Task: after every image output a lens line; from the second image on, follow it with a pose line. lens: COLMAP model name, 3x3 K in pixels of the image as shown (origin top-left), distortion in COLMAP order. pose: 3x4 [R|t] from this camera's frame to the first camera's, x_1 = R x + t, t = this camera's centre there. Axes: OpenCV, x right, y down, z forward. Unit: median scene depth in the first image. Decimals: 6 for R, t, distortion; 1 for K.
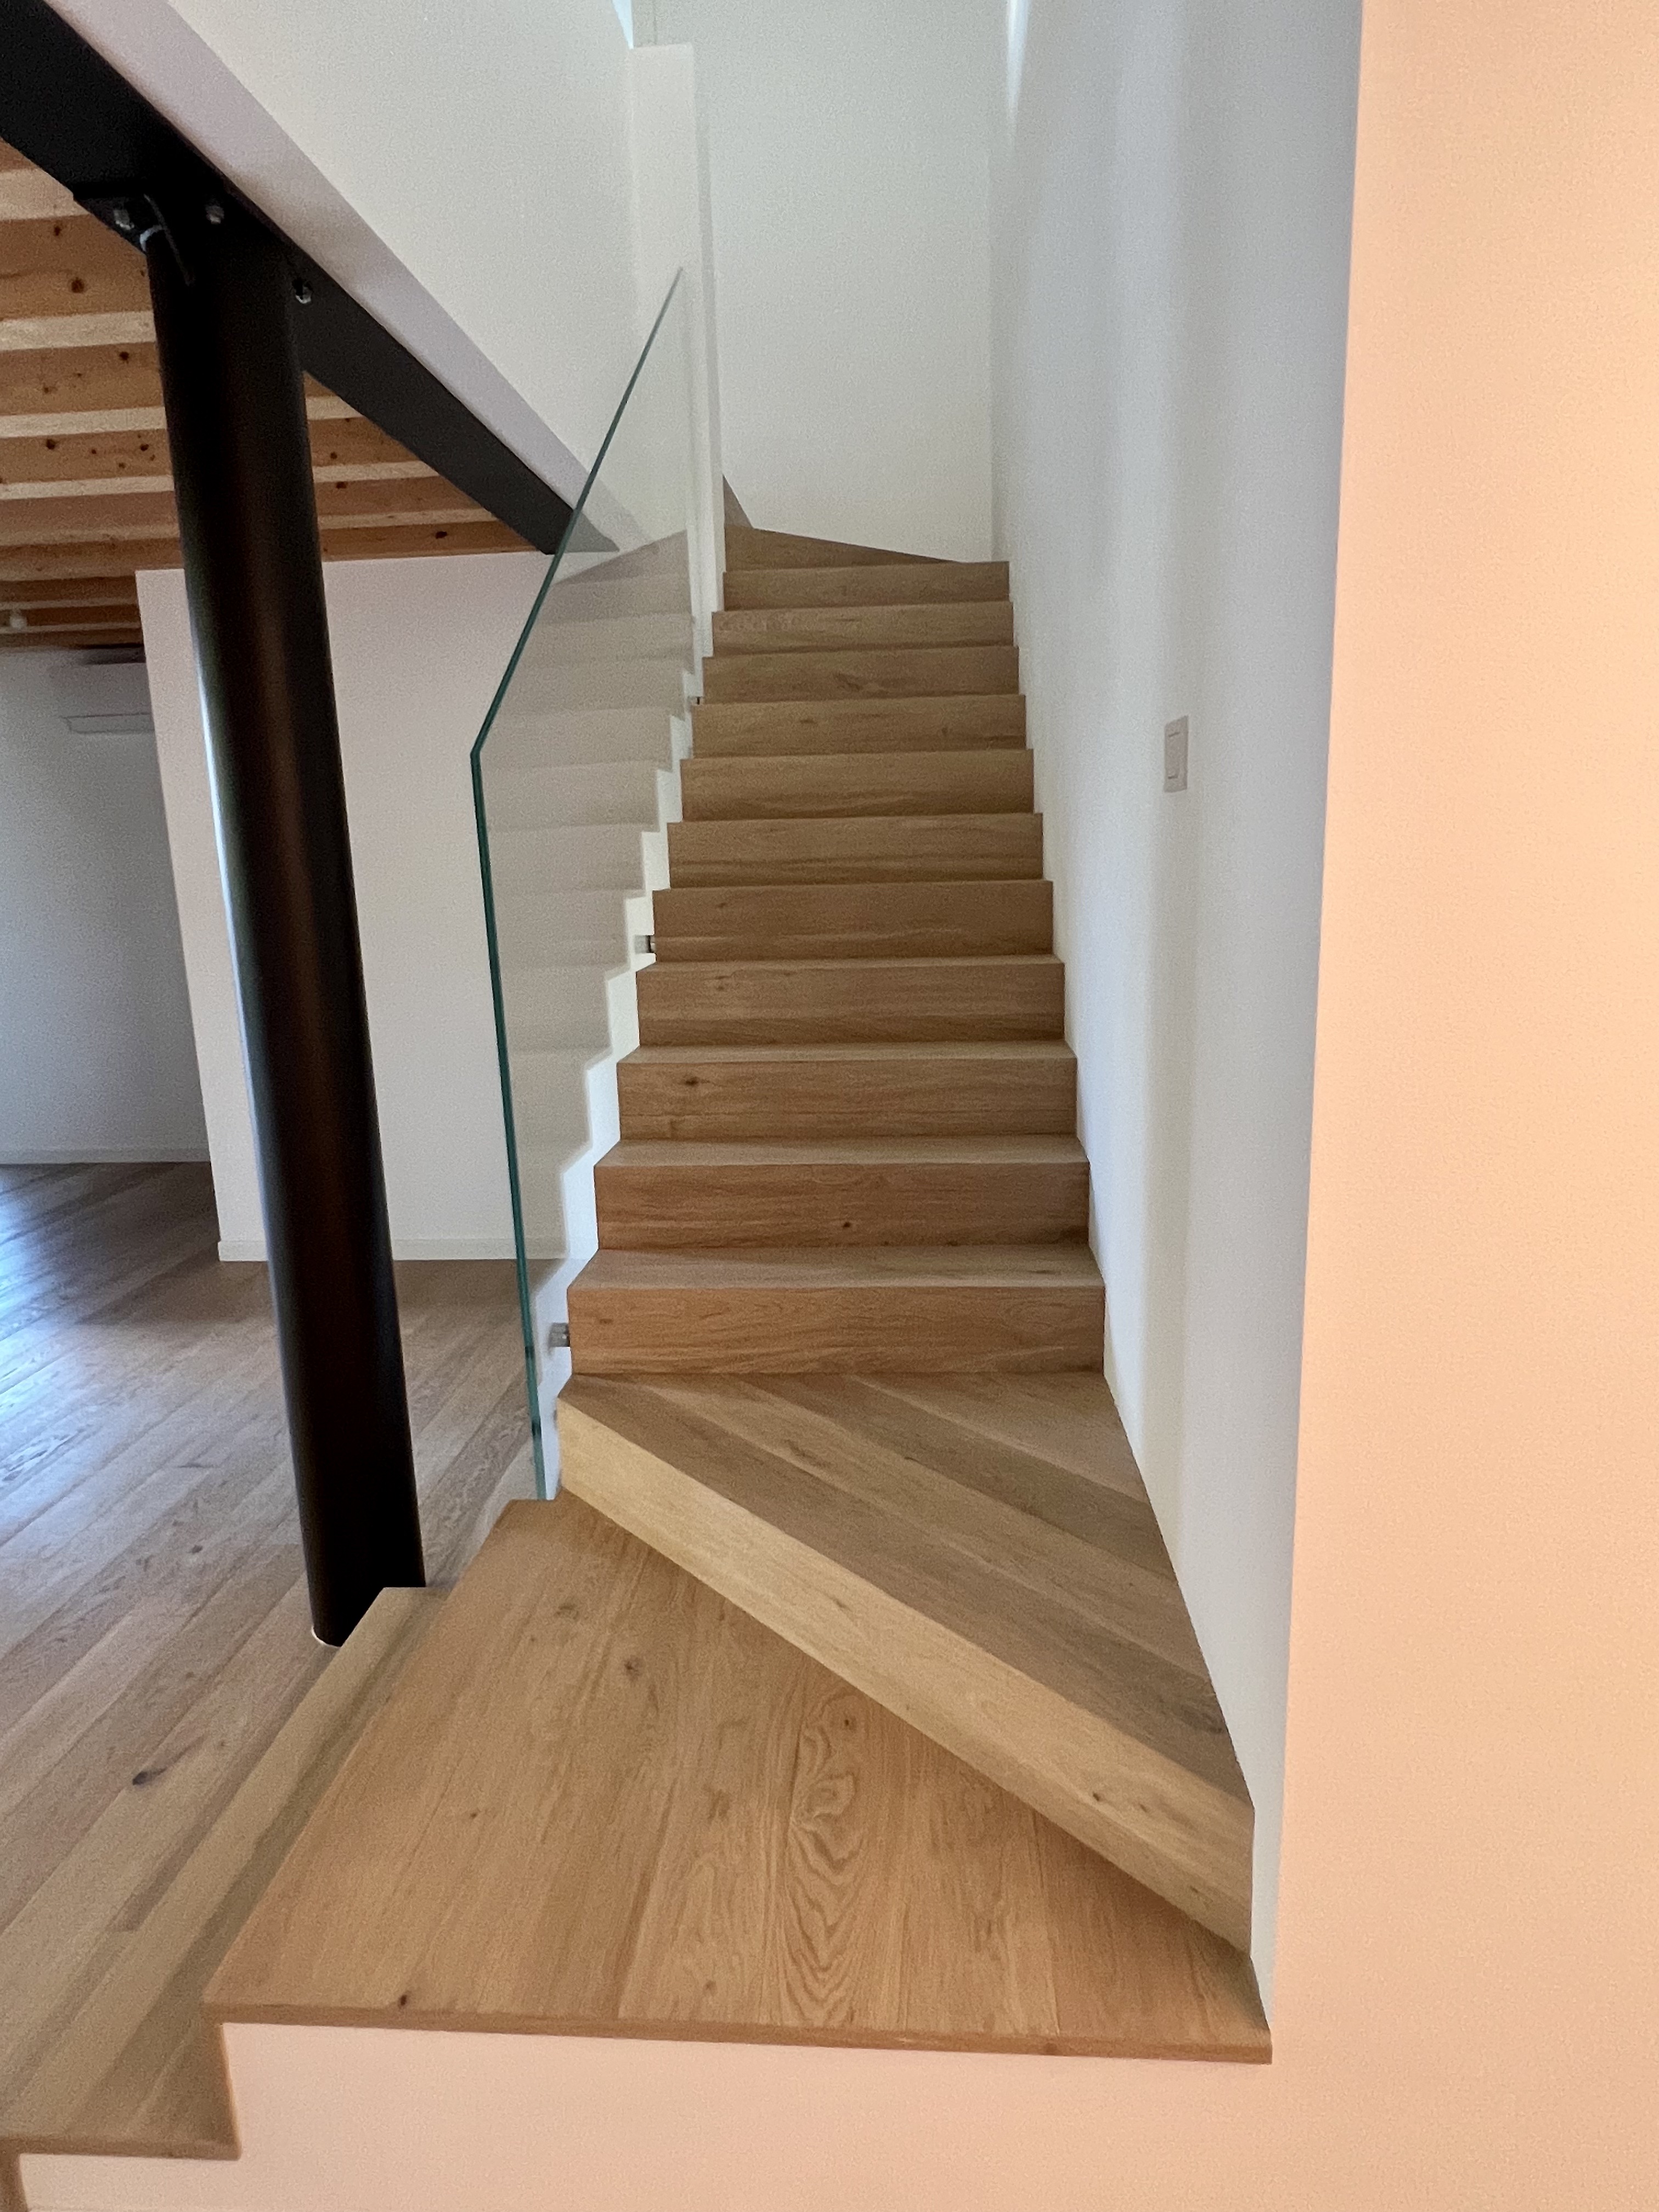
lens RADIAL K [[1282.5, 0, 830.3], [0, 1282.5, 1105.4], [0, 0, 1]] dist [0.005104, 0.000127]
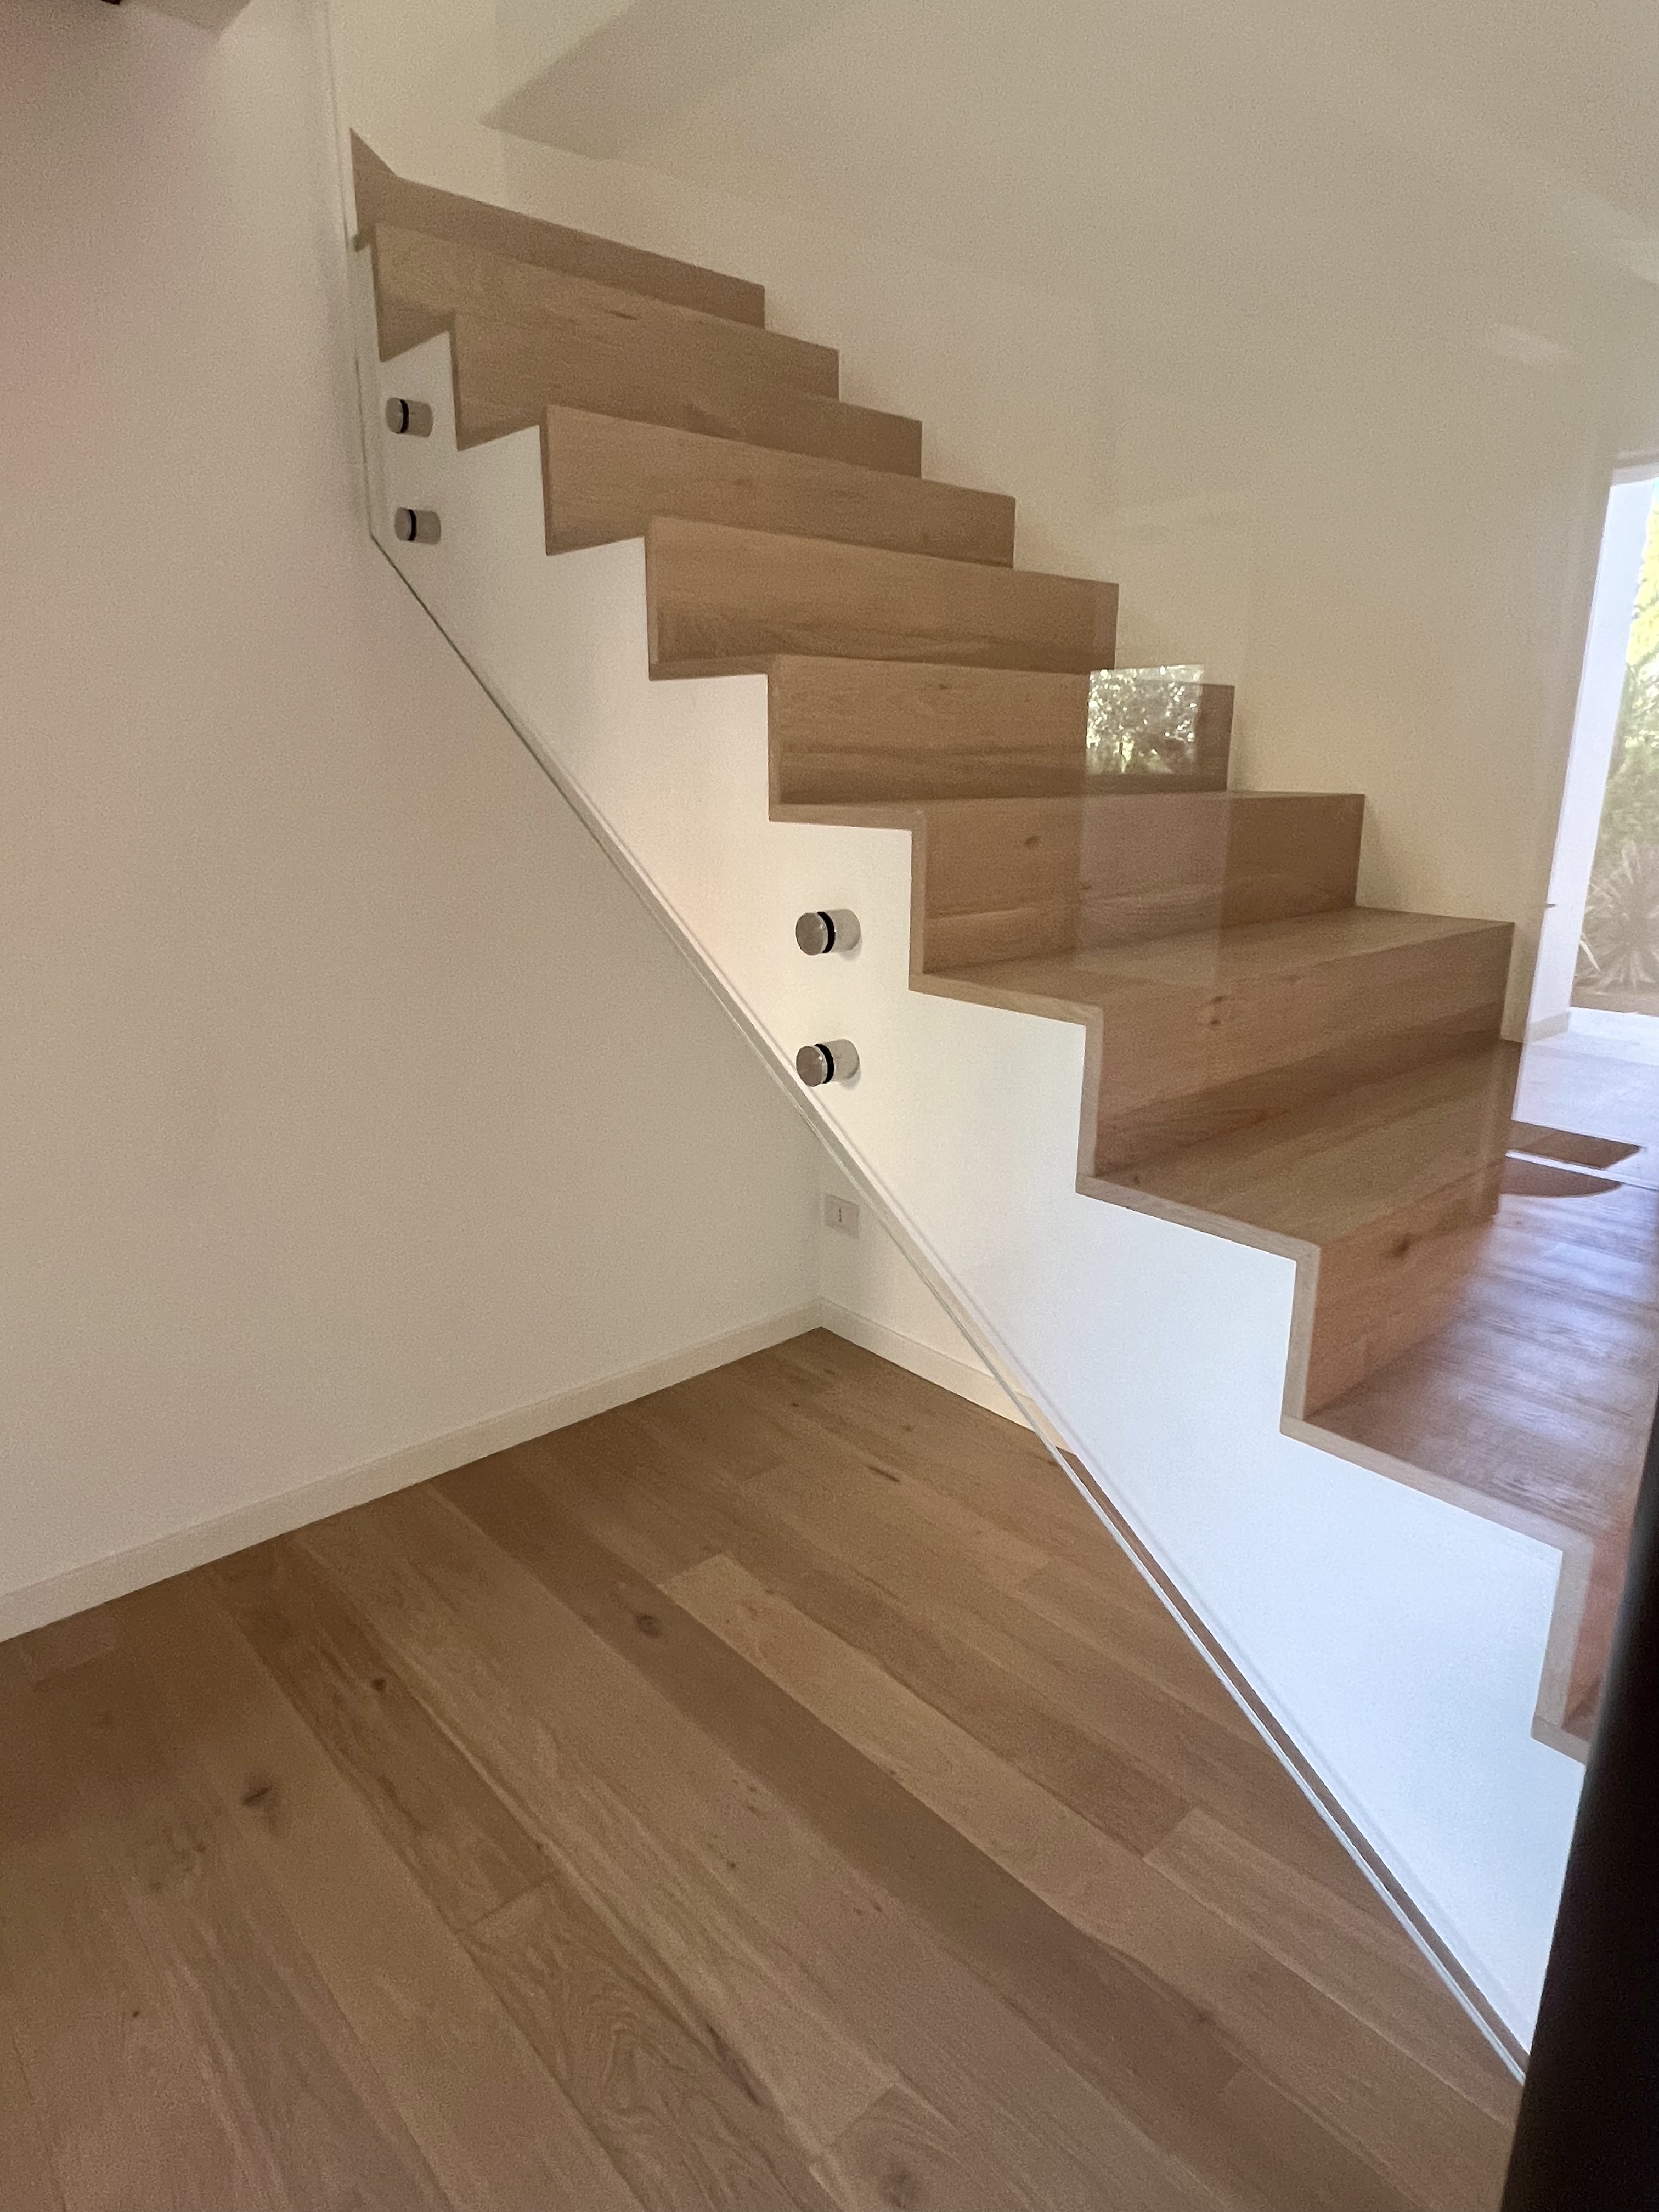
lens RADIAL K [[1282.5, 0, 828.5], [0, 1282.5, 1107.6], [0, 0, 1]] dist [0.005104, 0.000127]
pose [[0.695725, -0.167759, 0.698444, -0.452923], [0.117670, 0.985828, 0.119573, -0.116816], [-0.708604, -0.001004, 0.705605, 0.674241]]
